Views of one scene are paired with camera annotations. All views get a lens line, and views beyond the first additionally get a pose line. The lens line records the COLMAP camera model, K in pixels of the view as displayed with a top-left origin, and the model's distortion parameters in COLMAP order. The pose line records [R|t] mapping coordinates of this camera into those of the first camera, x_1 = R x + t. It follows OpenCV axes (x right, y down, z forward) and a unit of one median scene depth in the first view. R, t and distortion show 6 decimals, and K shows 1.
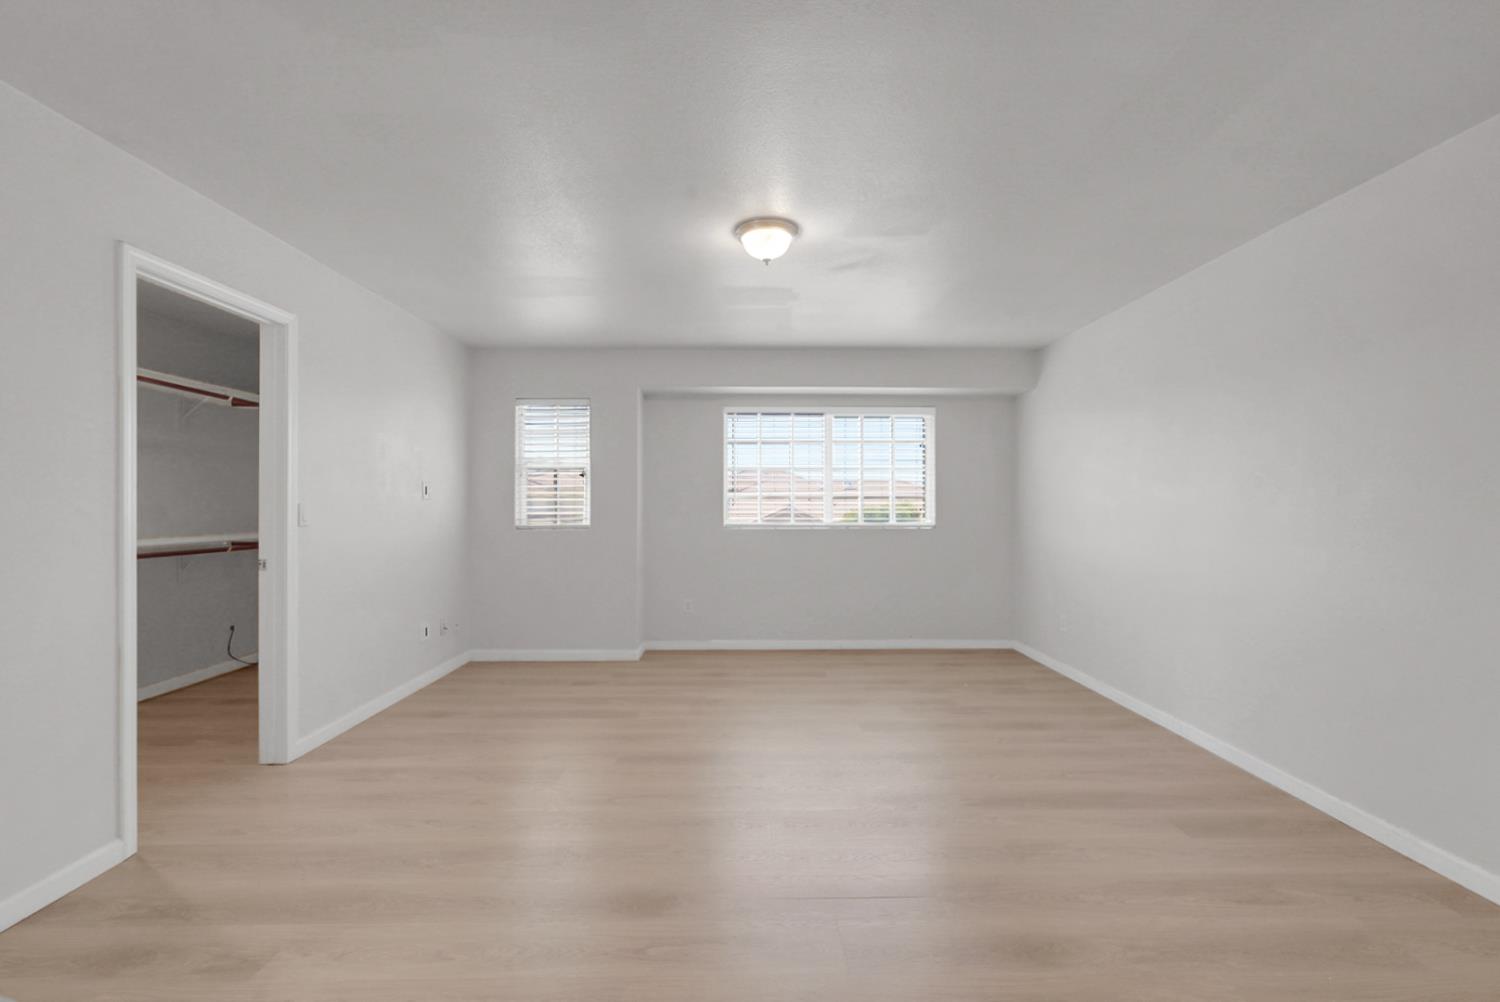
lens RADIAL K [[661.4, 0, 751.7], [0, 661.4, 503.4], [0, 0, 1]] dist [-0.007587, 0.000747]
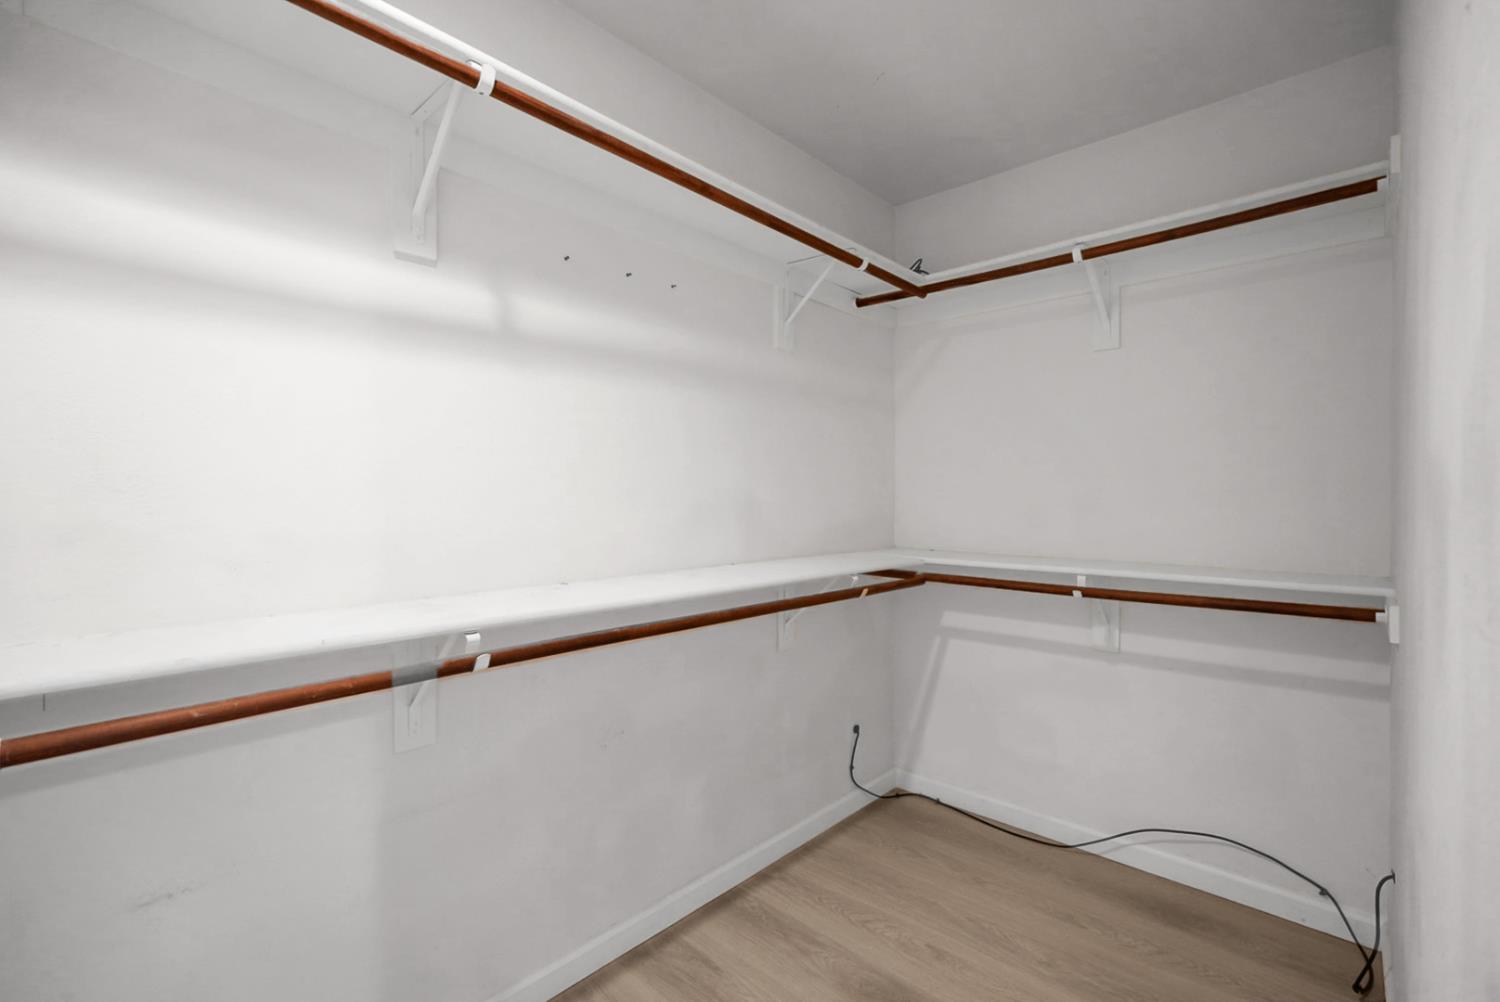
lens RADIAL K [[655.1, 0, 750.0], [0, 655.1, 499.0], [0, 0, 1]] dist [-0.004951, -0.000474]
pose [[0.718397, 0.004699, -0.695618, -0.518192], [-0.001466, 0.999985, 0.005241, 0.003651], [0.695632, -0.002746, 0.718393, 0.601501]]
